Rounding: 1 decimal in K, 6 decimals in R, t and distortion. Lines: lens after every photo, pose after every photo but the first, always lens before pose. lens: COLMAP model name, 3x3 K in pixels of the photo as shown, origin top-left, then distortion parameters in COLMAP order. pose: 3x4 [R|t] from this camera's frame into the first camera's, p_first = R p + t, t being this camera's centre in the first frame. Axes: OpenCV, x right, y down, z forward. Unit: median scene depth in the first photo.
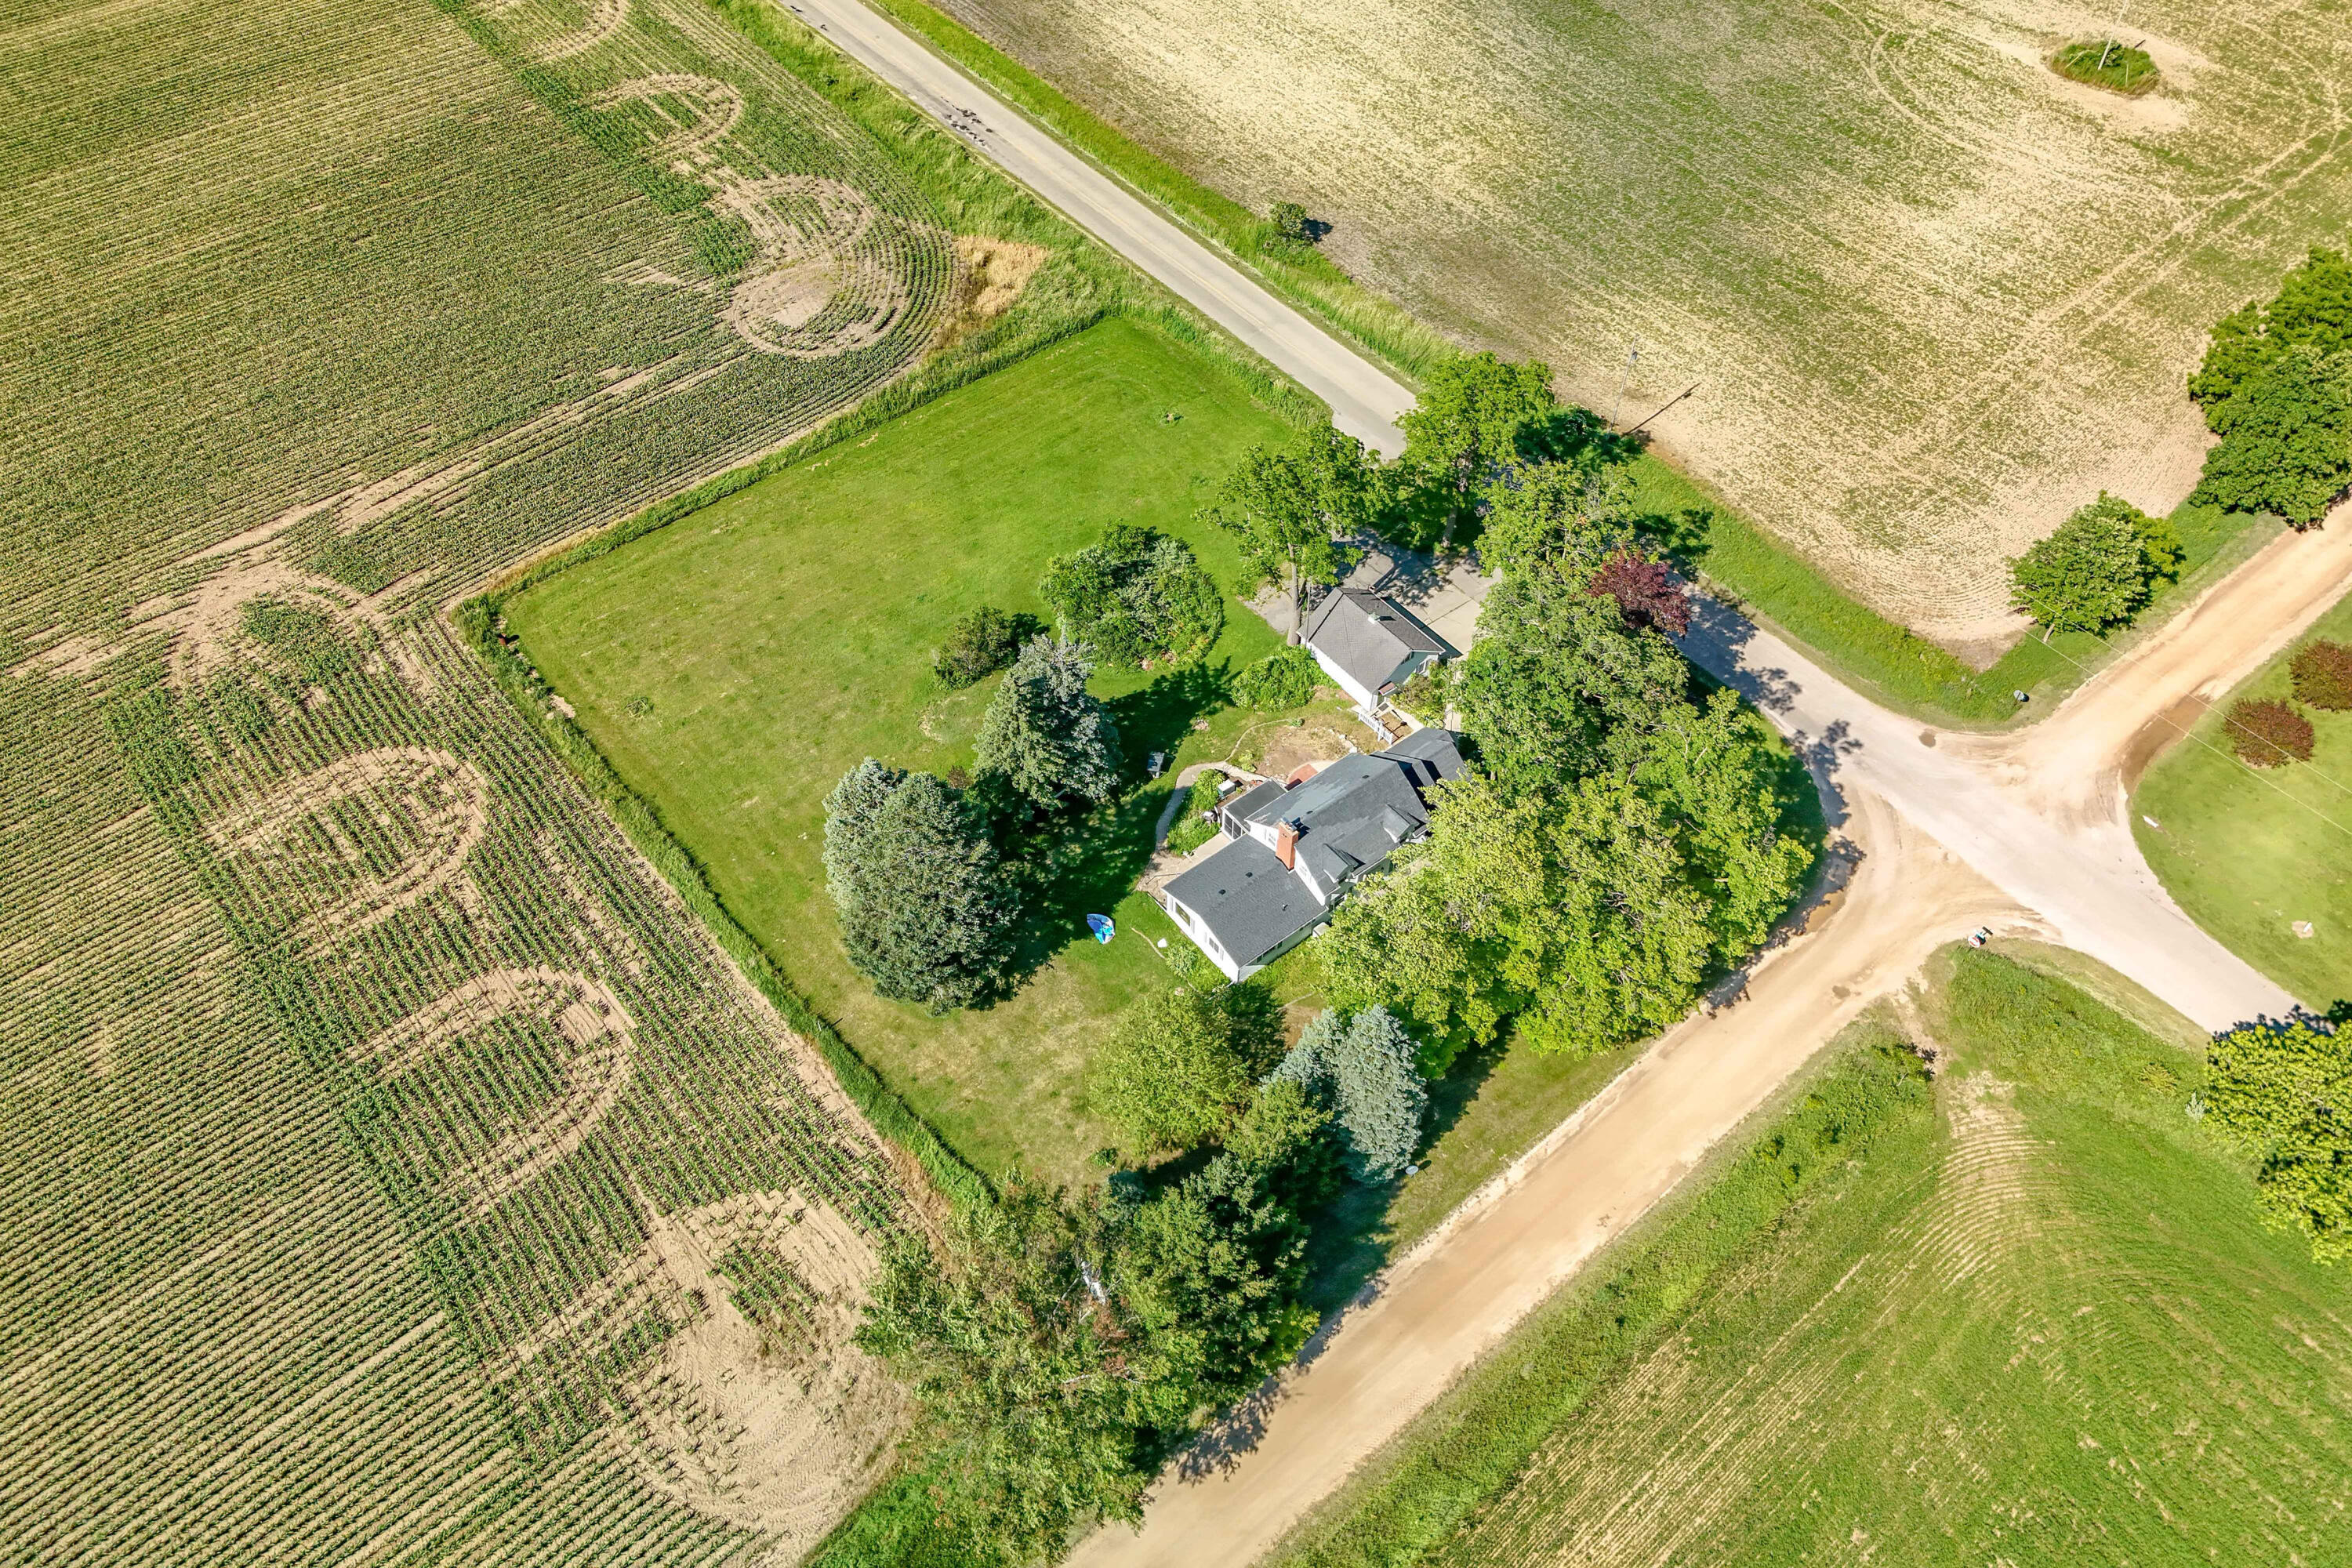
lens RADIAL K [[1725.4, 0, 1185.2], [0, 1725.4, 786.8], [0, 0, 1]] dist [0.072531, -0.060131]
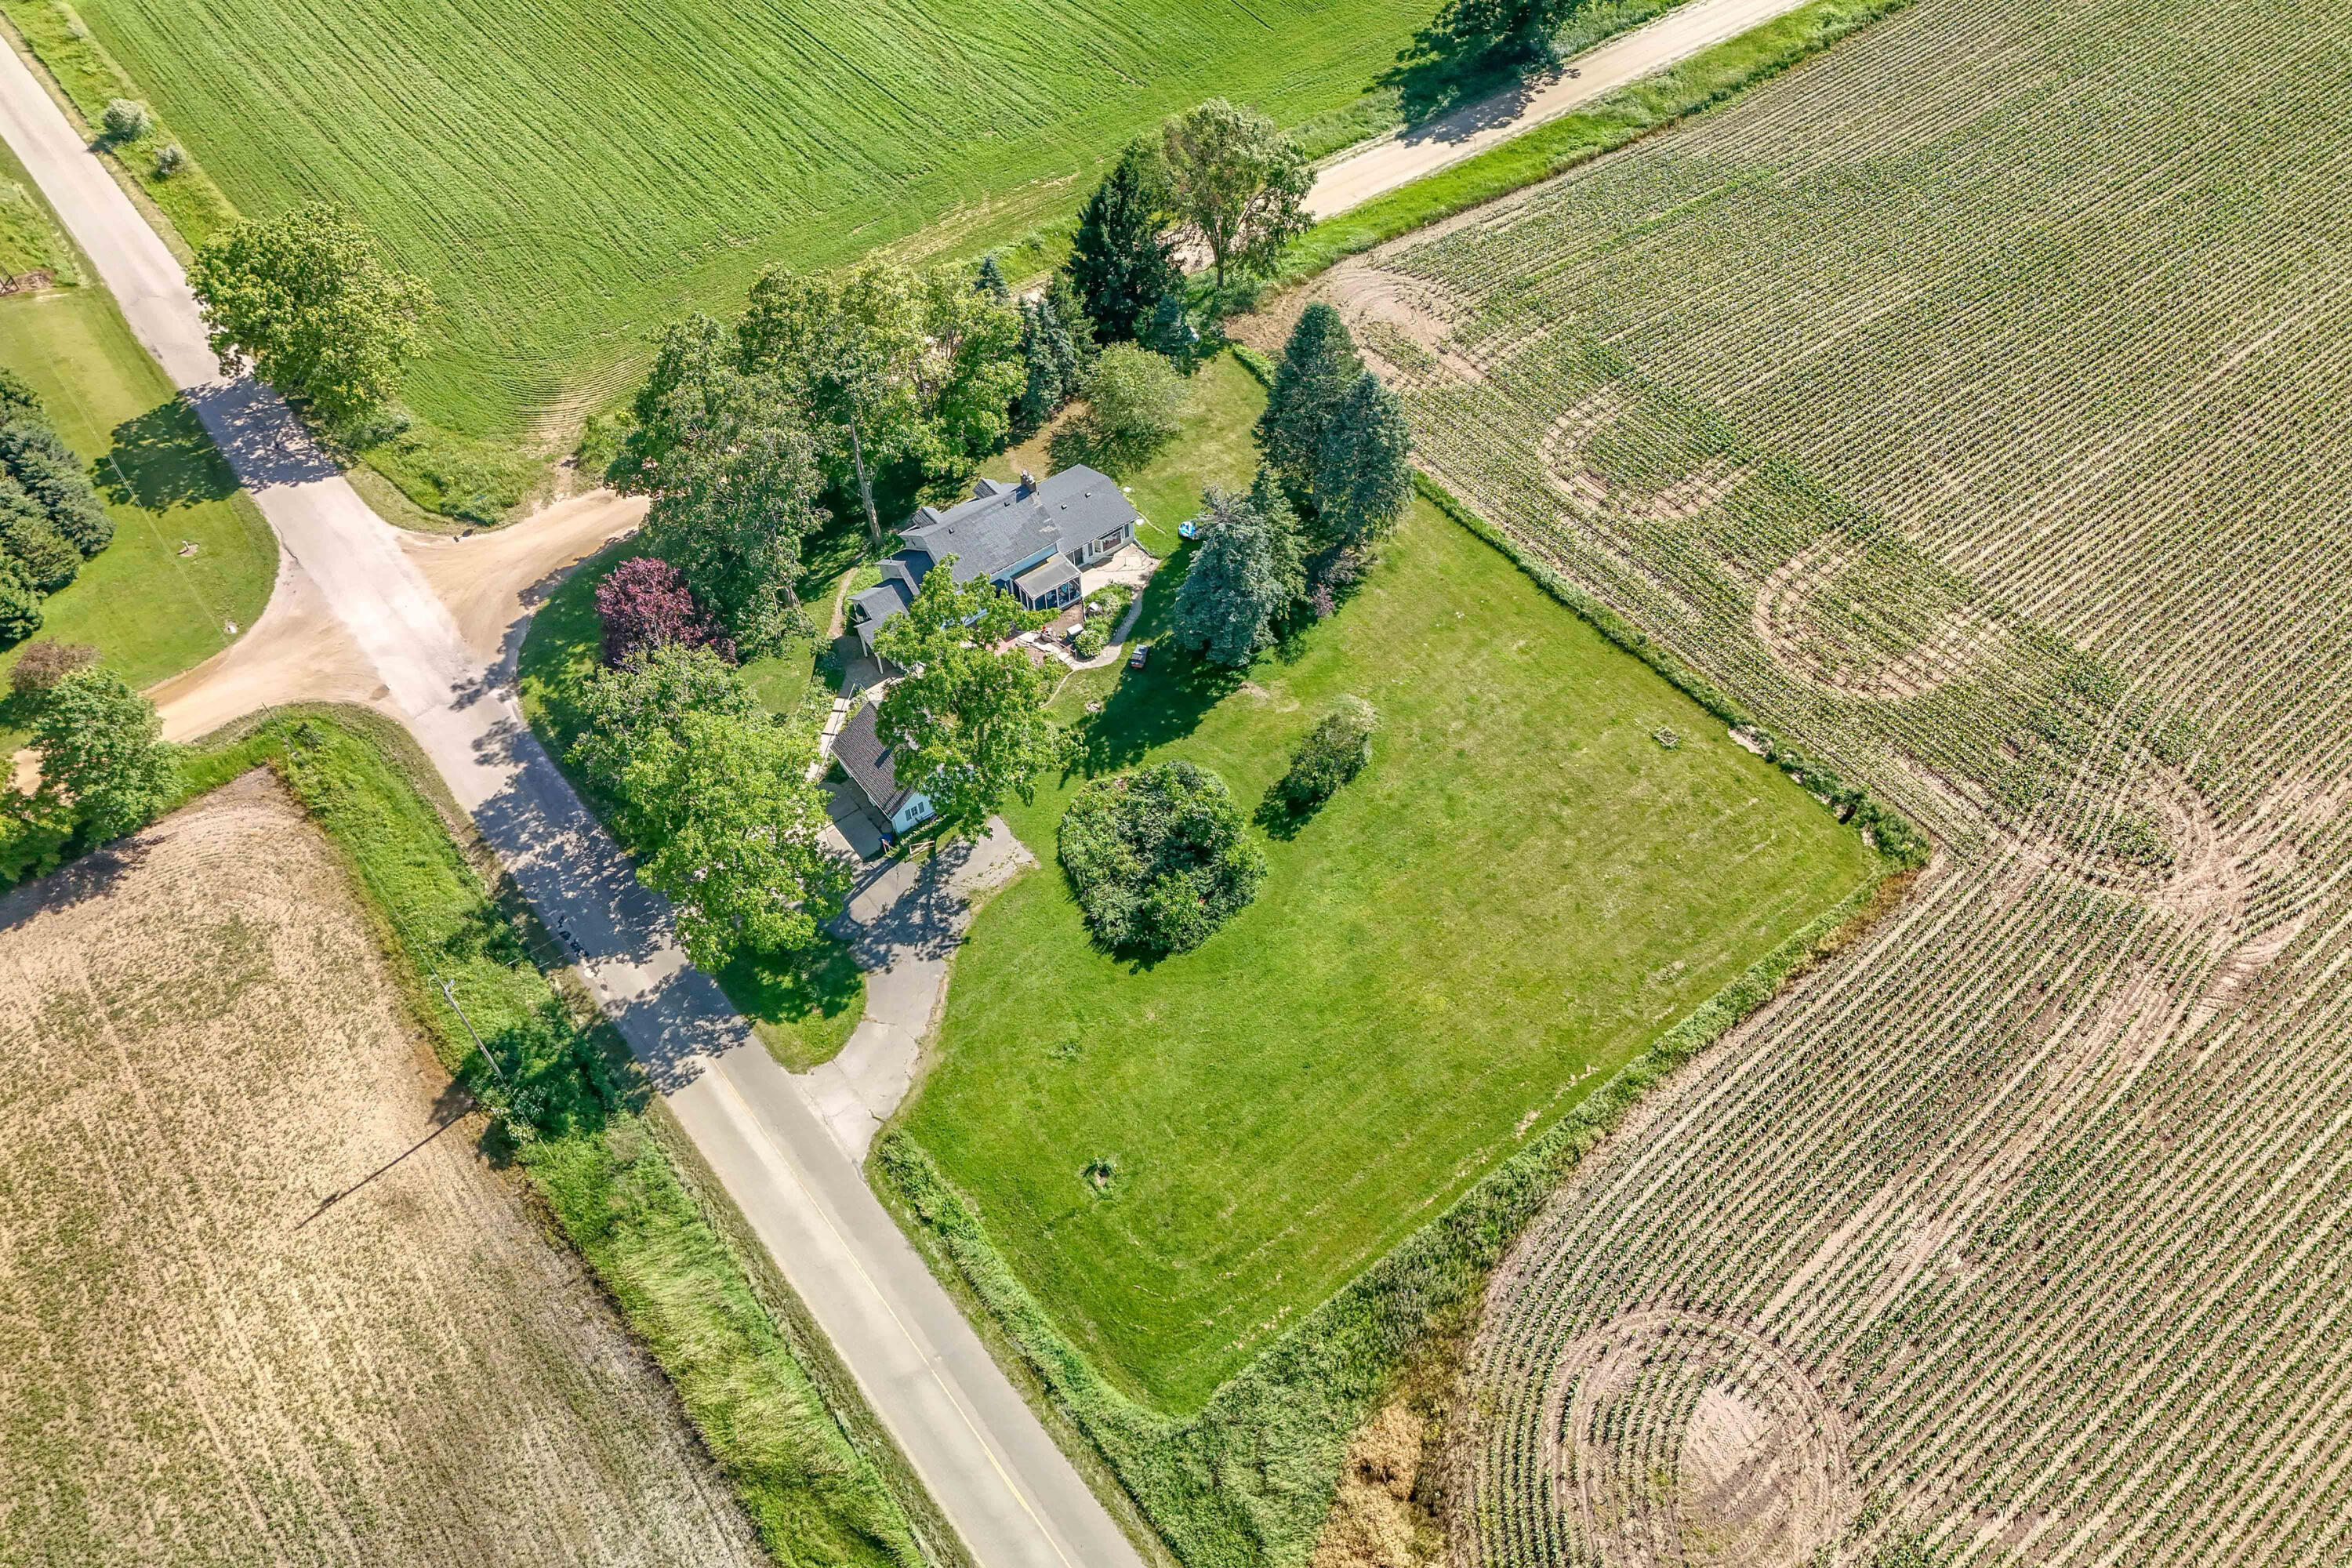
lens RADIAL K [[1741.8, 0, 1184.9], [0, 1741.8, 778.0], [0, 0, 1]] dist [0.074290, -0.055367]
pose [[-0.999756, -0.012567, 0.018184, -0.060759], [0.020108, -0.175419, 0.984288, -1.011124], [-0.009179, 0.984414, 0.175629, 0.839412]]
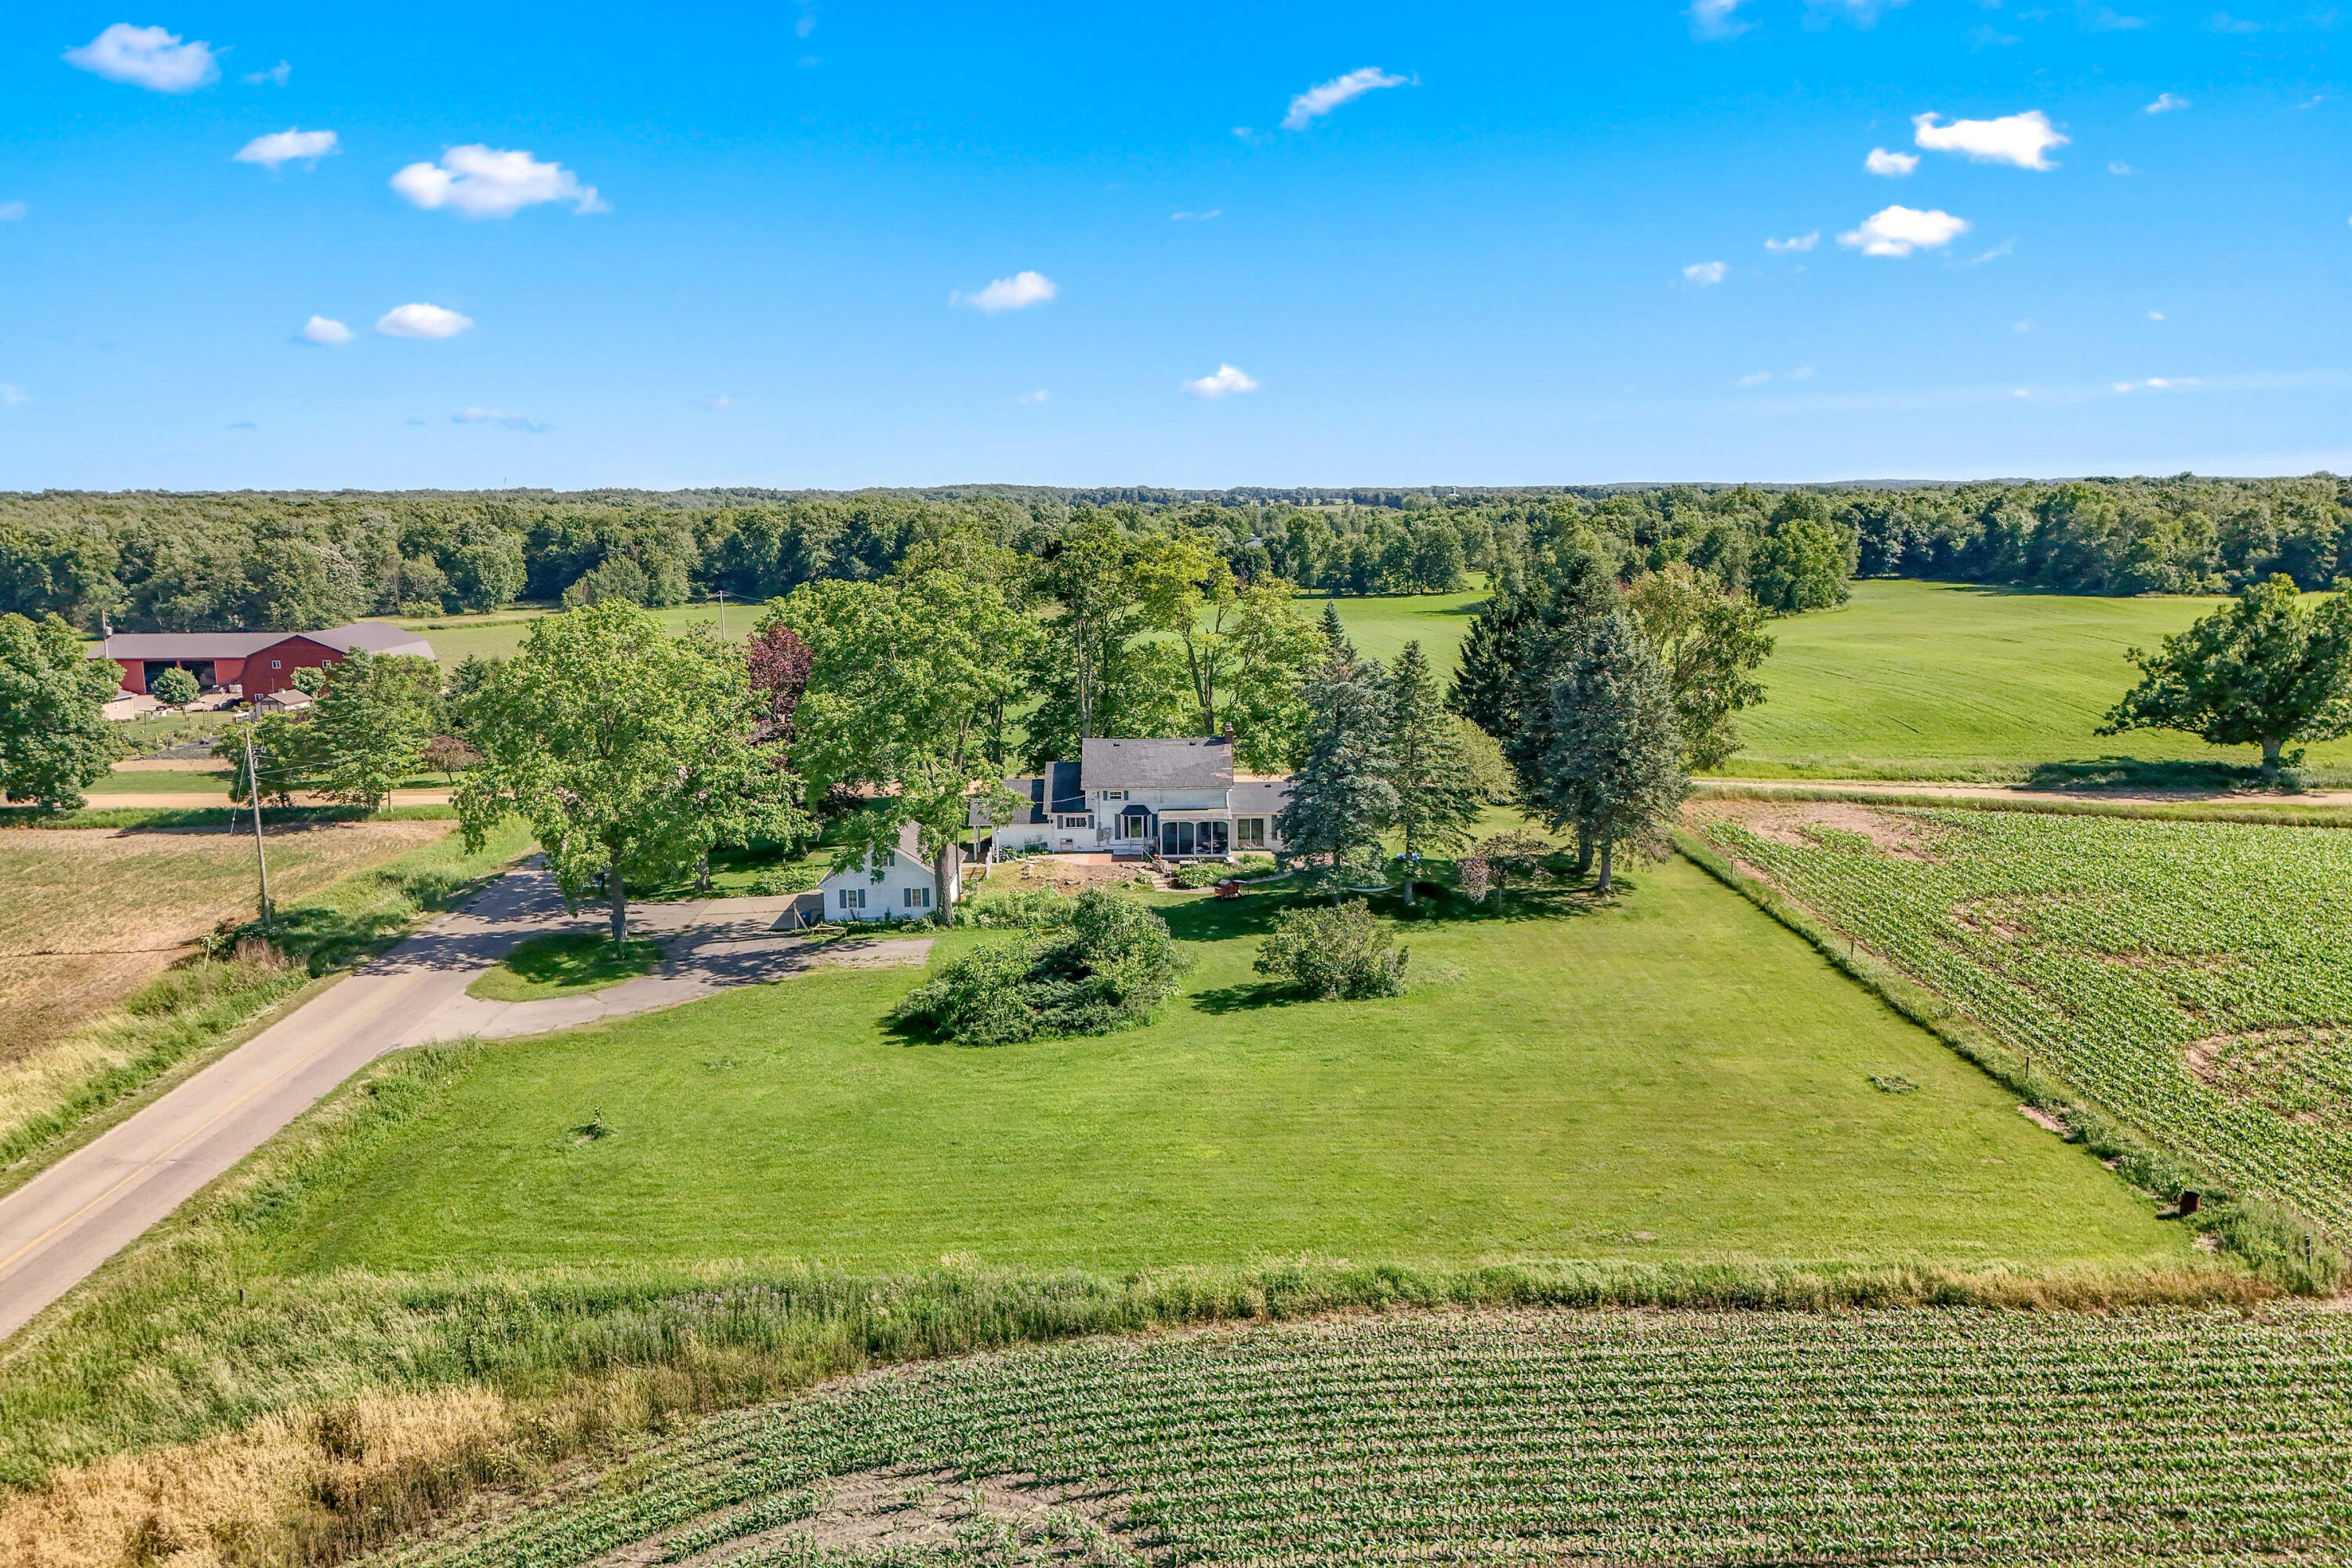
lens RADIAL K [[1741.8, 0, 1184.9], [0, 1741.8, 778.0], [0, 0, 1]] dist [0.074290, -0.055367]
pose [[-0.785560, -0.103924, 0.609996, -0.463491], [0.476390, 0.527552, 0.703379, -0.591714], [-0.394903, 0.843142, -0.364916, 1.194485]]
